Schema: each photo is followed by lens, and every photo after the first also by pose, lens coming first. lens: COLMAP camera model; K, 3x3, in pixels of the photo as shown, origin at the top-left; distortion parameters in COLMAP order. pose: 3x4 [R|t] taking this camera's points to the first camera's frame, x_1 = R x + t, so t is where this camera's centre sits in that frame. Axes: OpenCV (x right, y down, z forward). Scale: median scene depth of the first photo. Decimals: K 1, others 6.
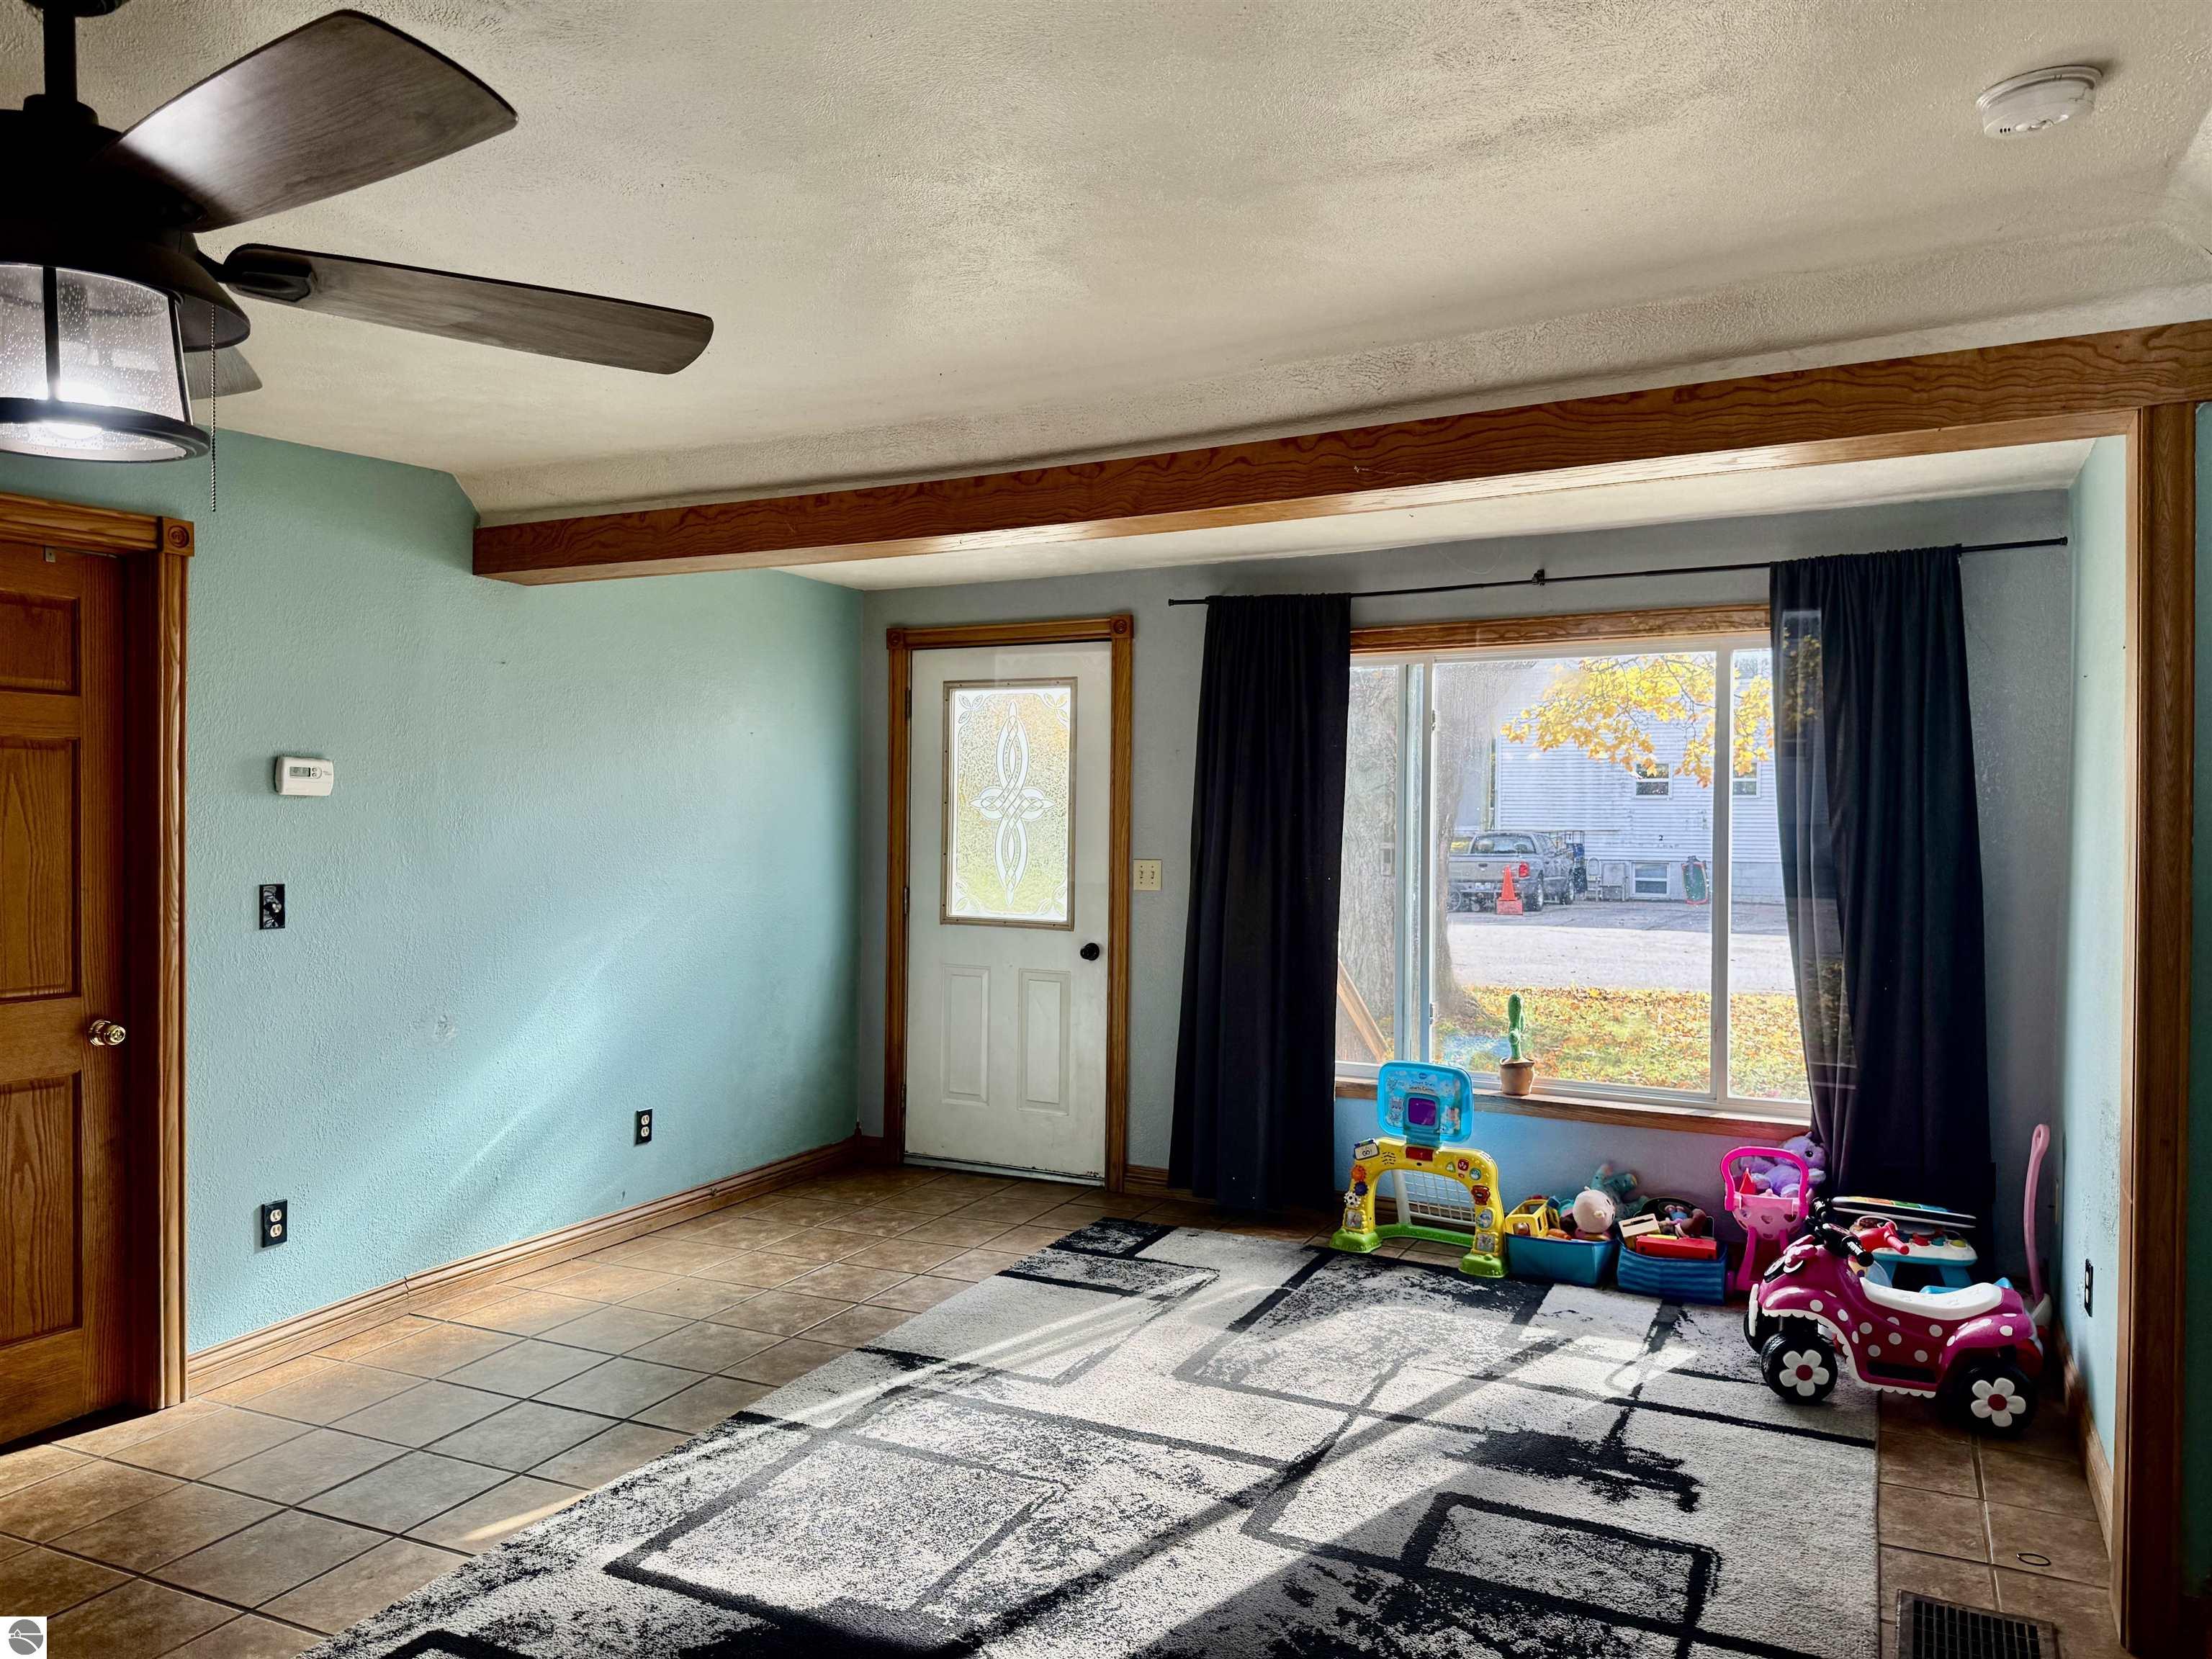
lens RADIAL K [[1543.9, 0, 1122.0], [0, 1543.9, 836.1], [0, 0, 1]] dist [0.070539, -0.094984]
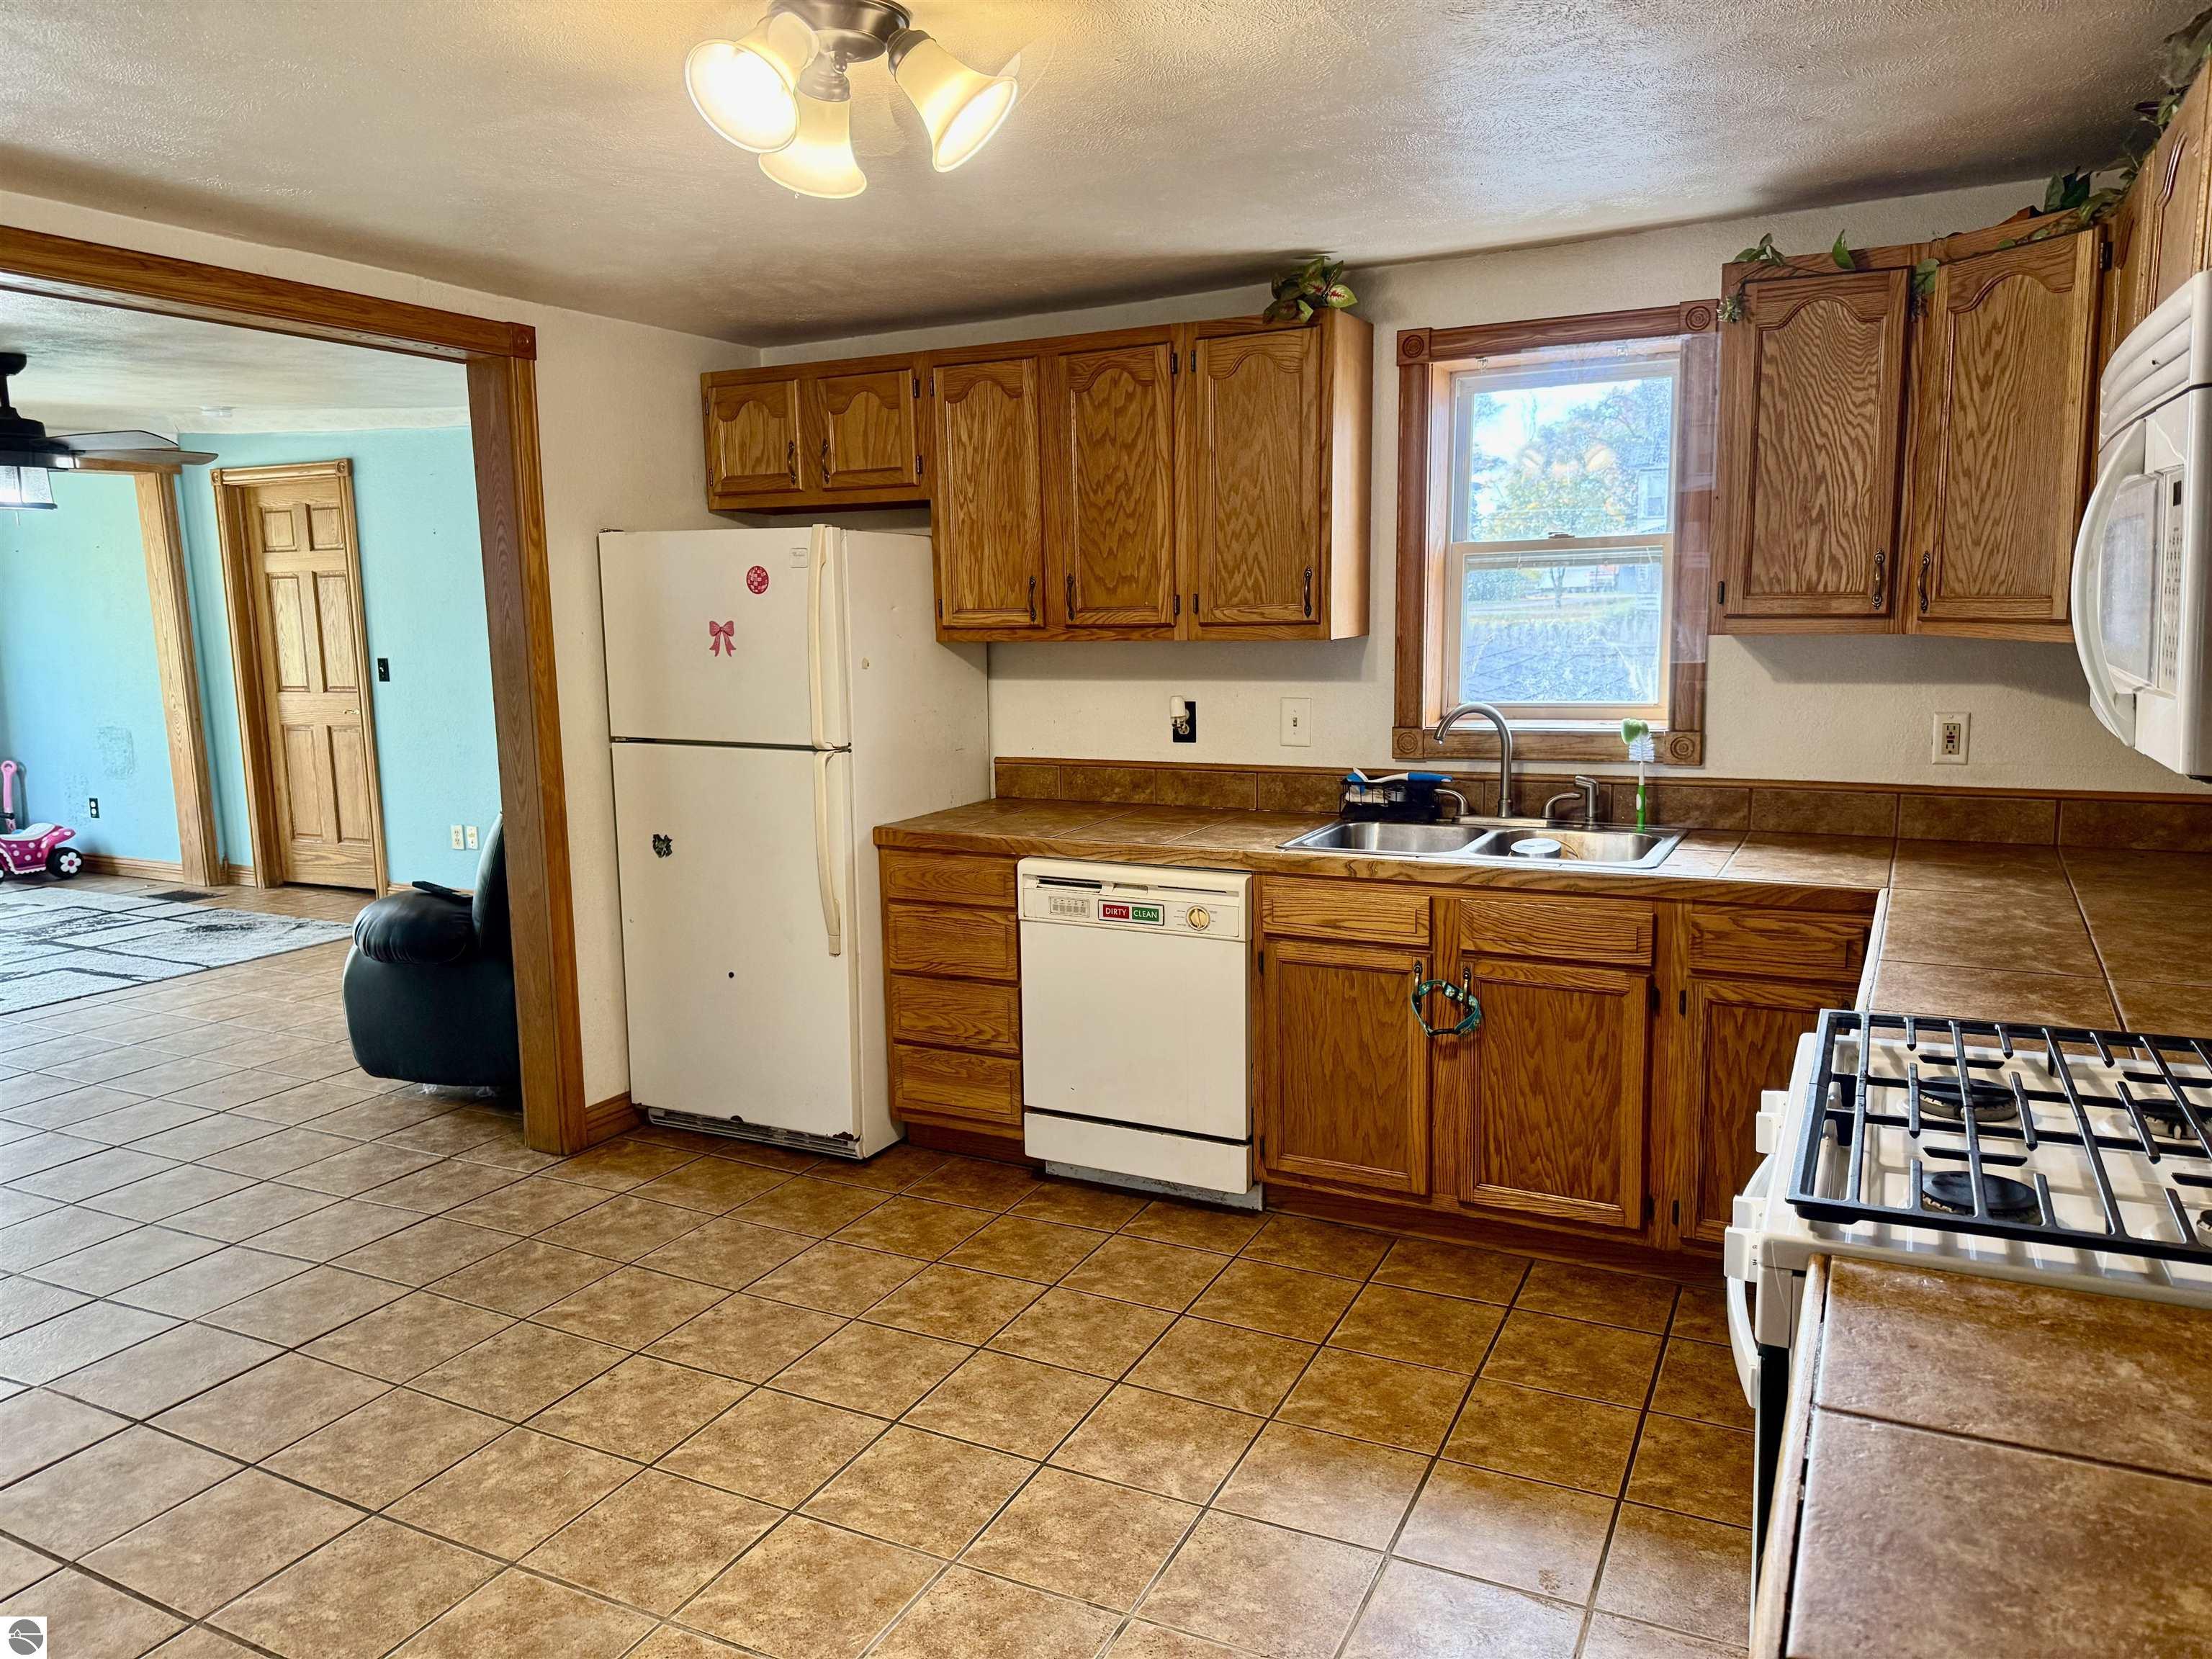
lens RADIAL K [[1543.9, 0, 1097.1], [0, 1543.9, 833.8], [0, 0, 1]] dist [0.070539, -0.094984]
pose [[-0.001047, -0.159145, 0.987255, -1.436412], [0.033408, 0.986699, 0.159091, -0.007437], [-0.999441, 0.033149, 0.004284, -0.462653]]
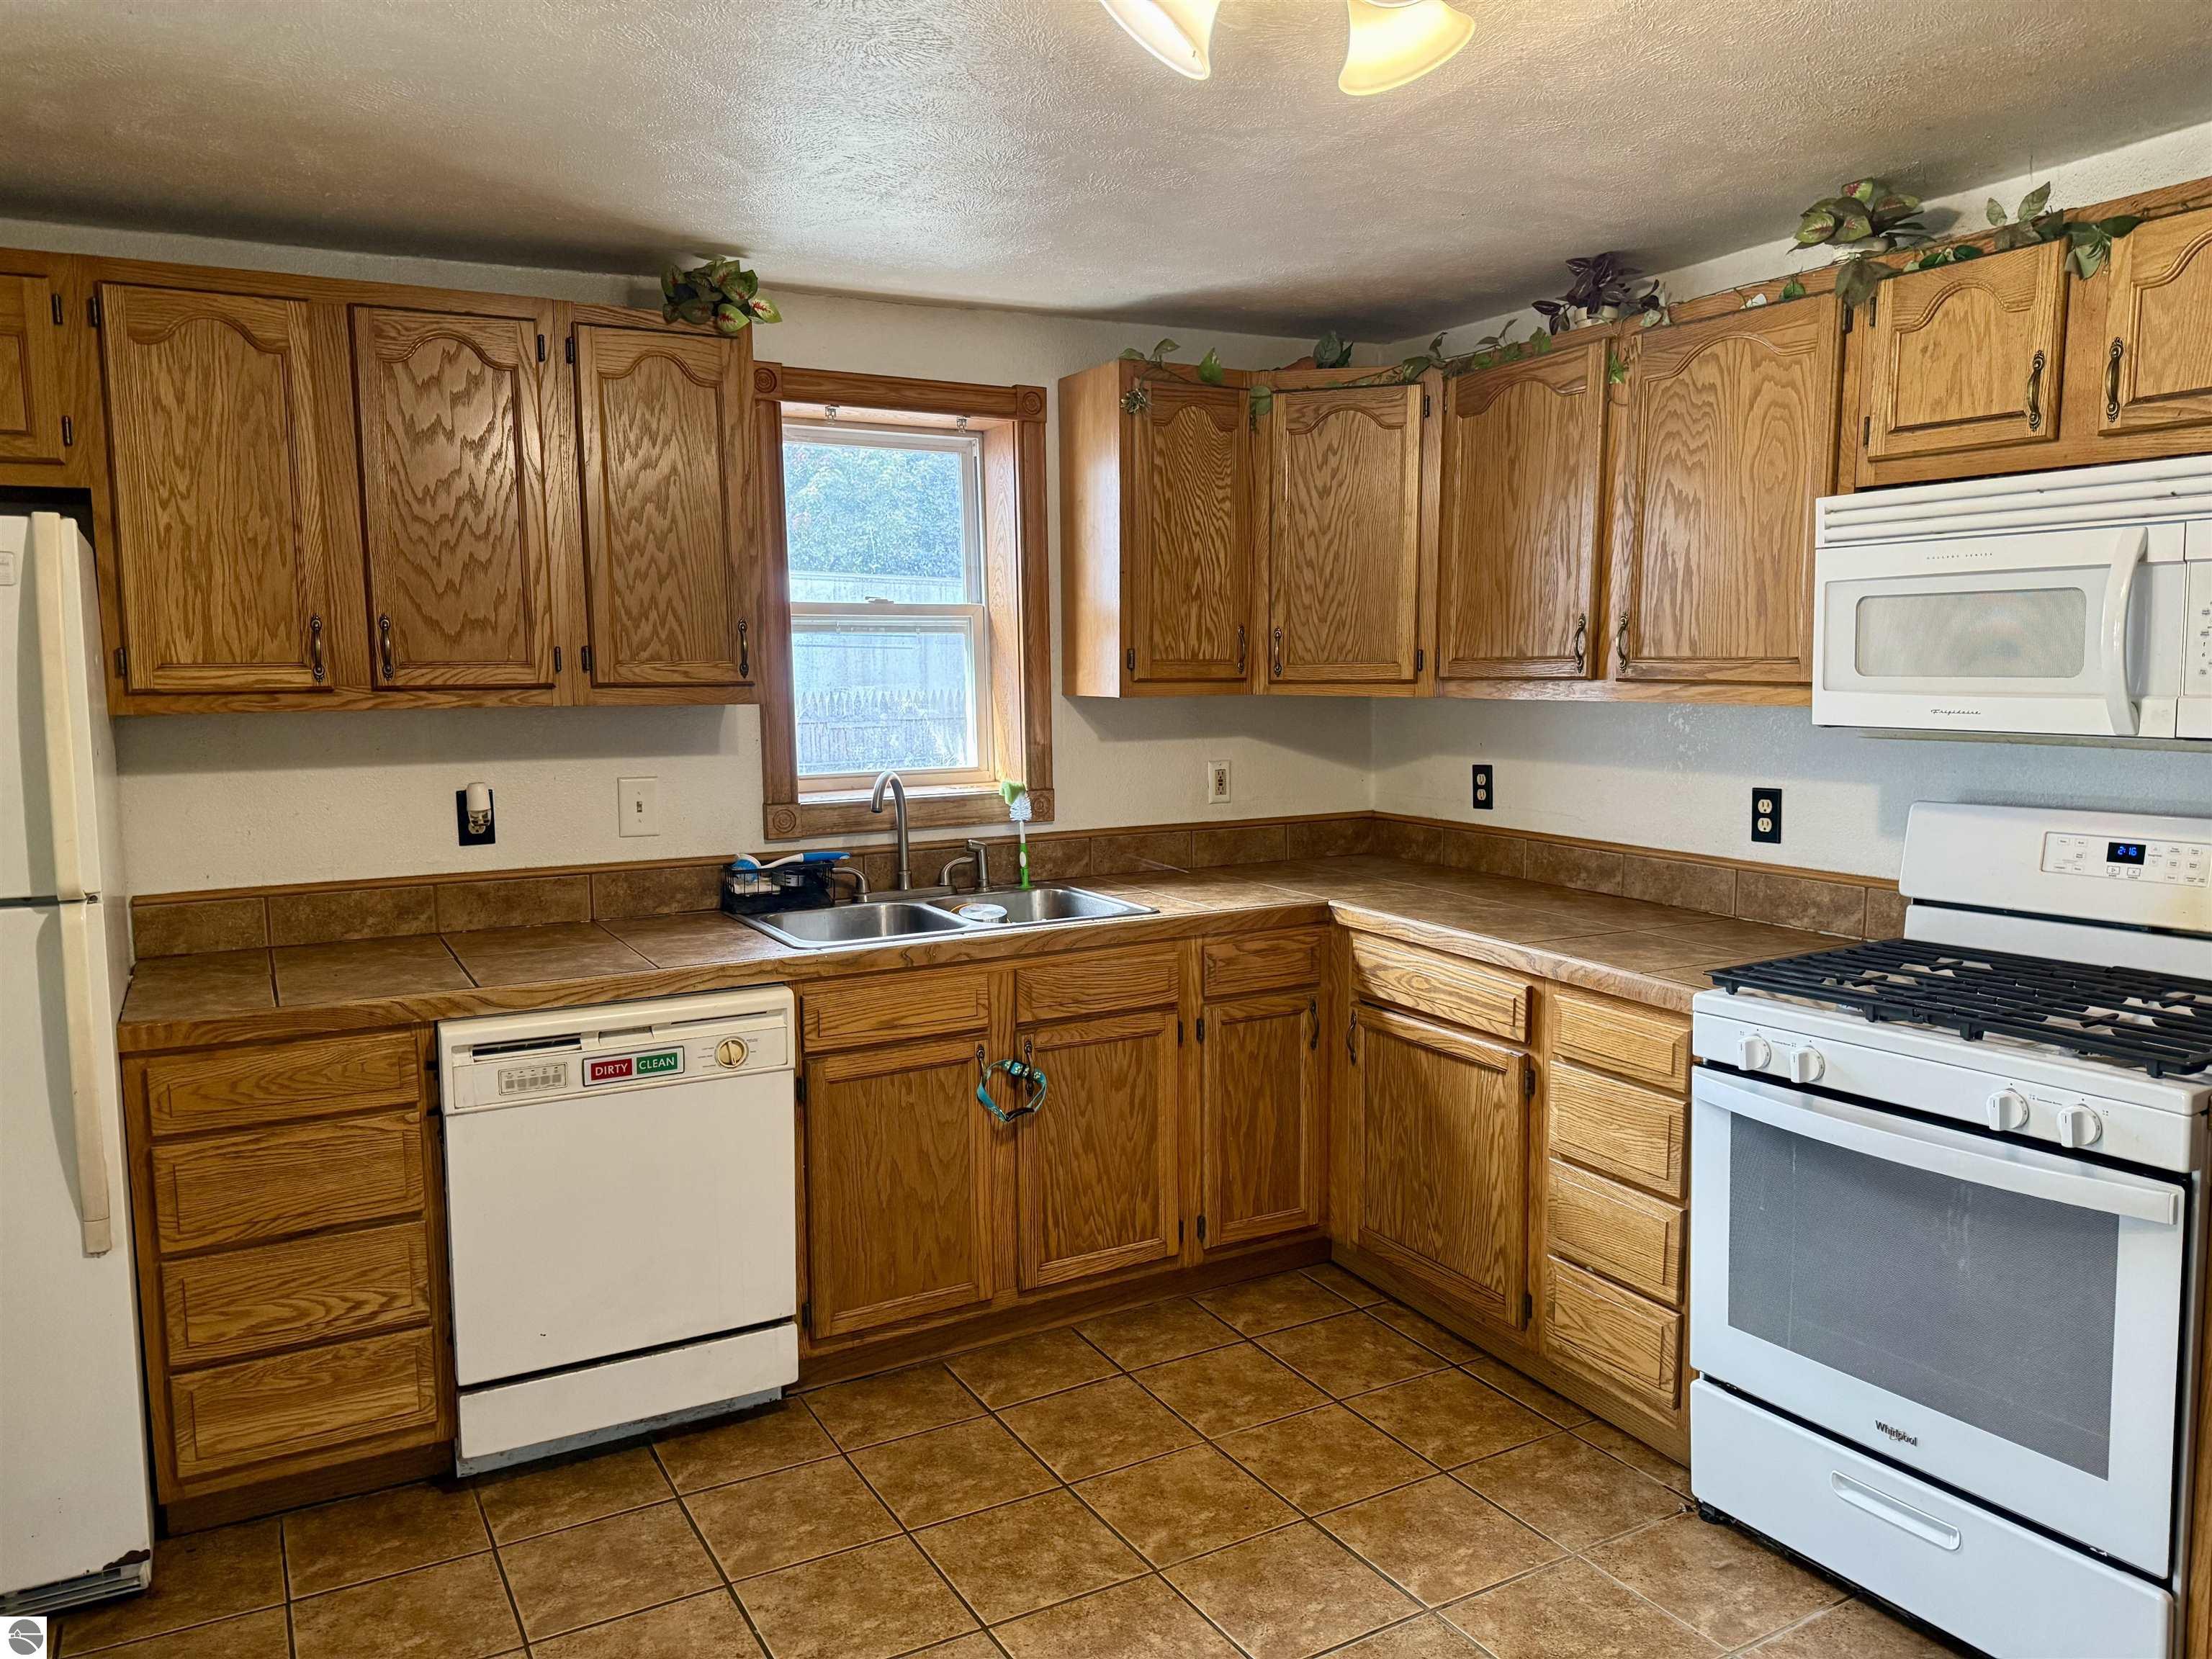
lens RADIAL K [[1543.9, 0, 1101.8], [0, 1543.9, 833.4], [0, 0, 1]] dist [0.070539, -0.094984]
pose [[-0.833512, -0.056926, 0.549560, -1.125252], [0.011840, 0.992609, 0.120777, 0.000895], [-0.552374, 0.107176, -0.826678, -0.079522]]
